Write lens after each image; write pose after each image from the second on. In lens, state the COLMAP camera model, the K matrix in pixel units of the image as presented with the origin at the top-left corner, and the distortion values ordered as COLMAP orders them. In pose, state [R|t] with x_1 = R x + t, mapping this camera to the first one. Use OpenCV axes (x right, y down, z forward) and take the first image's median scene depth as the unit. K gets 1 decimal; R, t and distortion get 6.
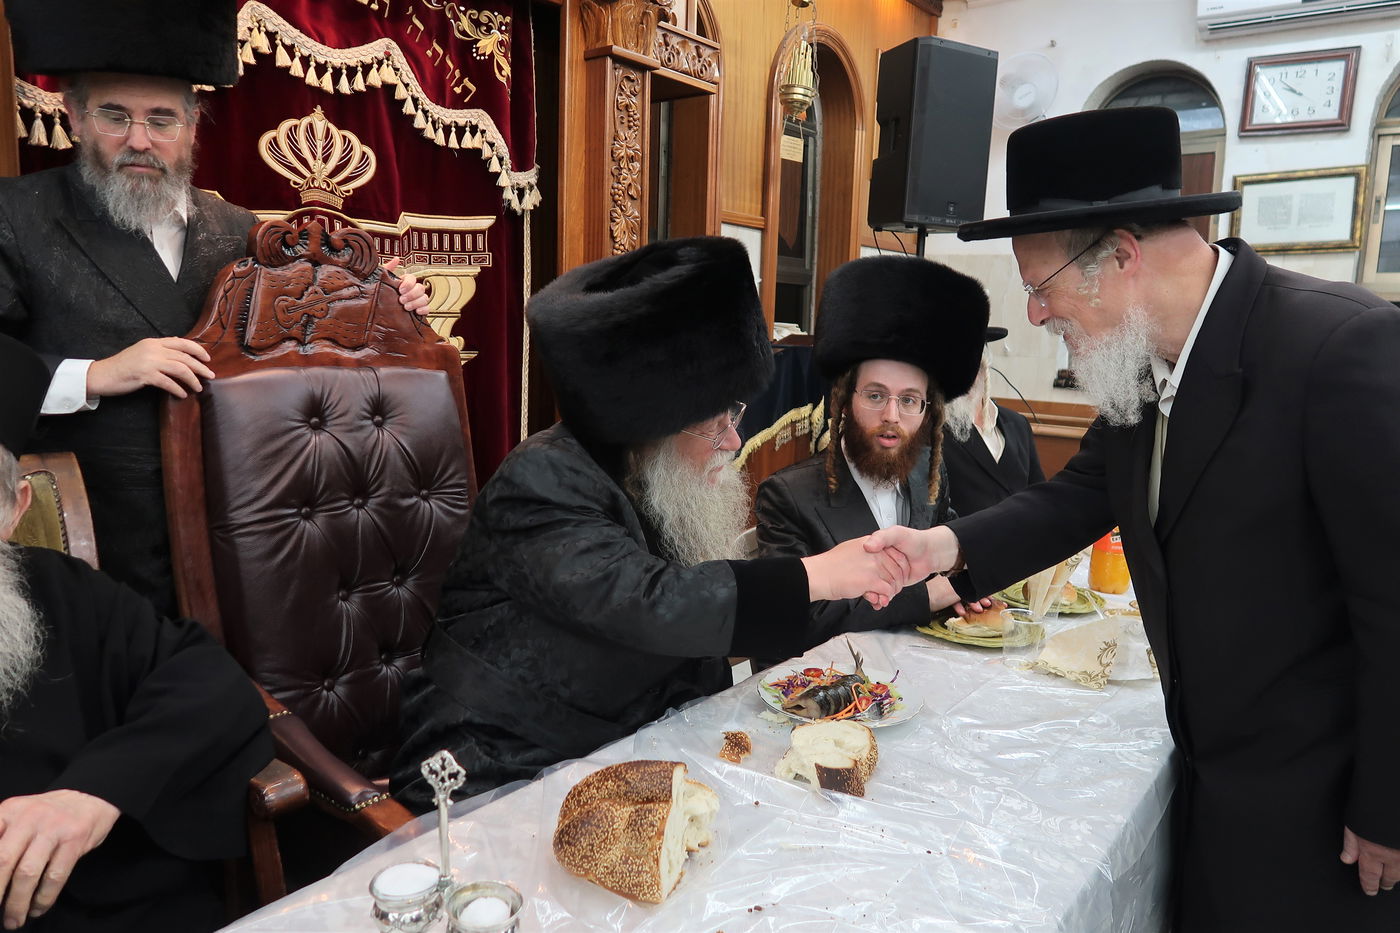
lens RADIAL K [[961.9, 0, 700.0], [0, 961.9, 466.5], [0, 0, 1]] dist [-0.030774, 0.009504]
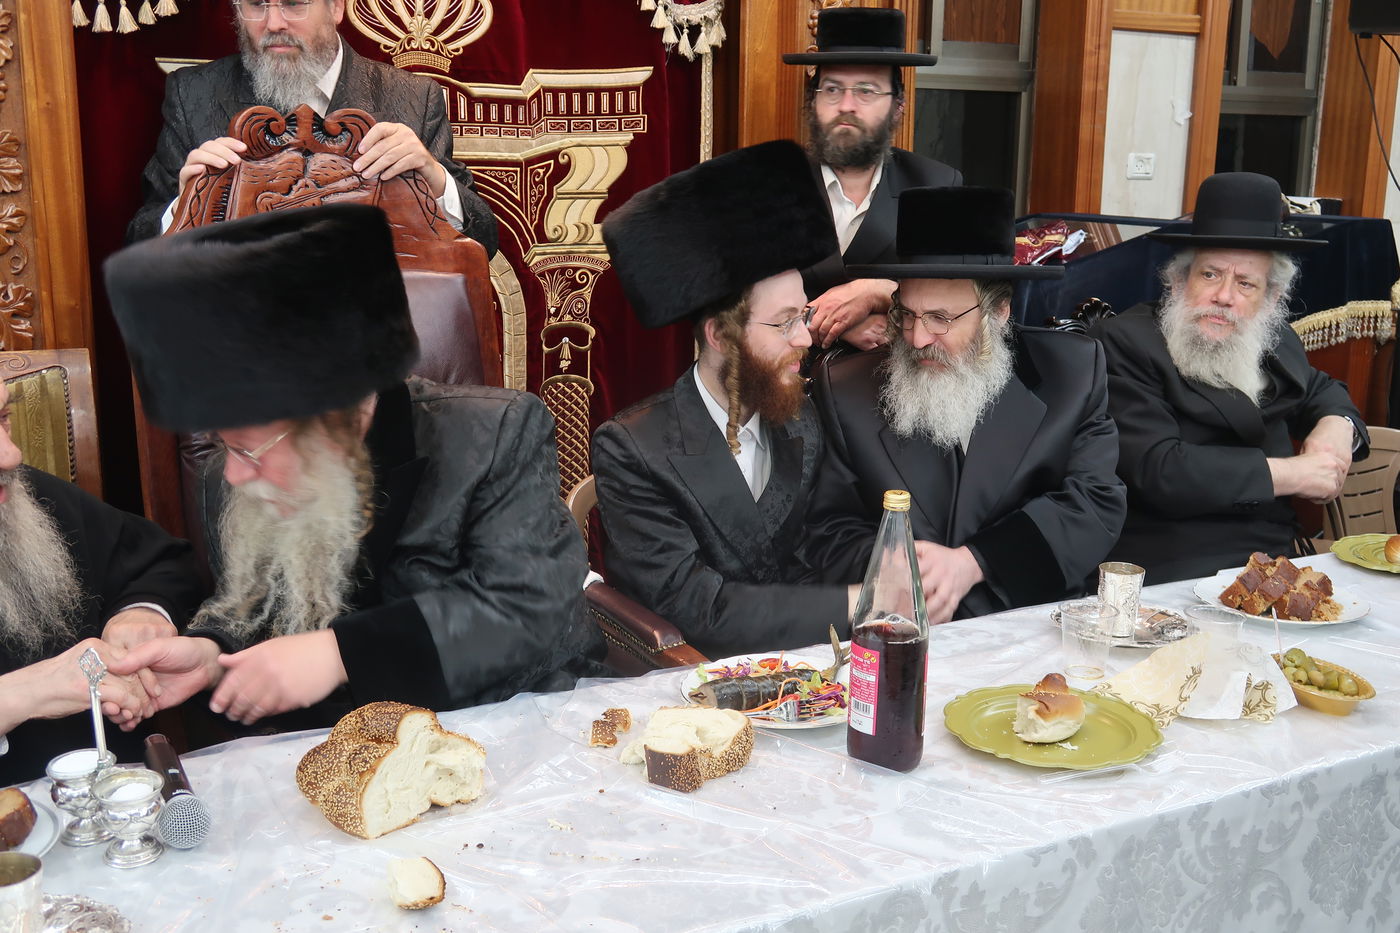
lens RADIAL K [[1506.5, 0, 717.6], [0, 1506.5, 439.9], [0, 0, 1]] dist [0.041179, -0.137412]
pose [[0.920331, 0.057223, -0.386932, 0.332727], [-0.042575, 0.998018, 0.046330, -0.019025], [0.388816, -0.026165, 0.920944, -0.114932]]
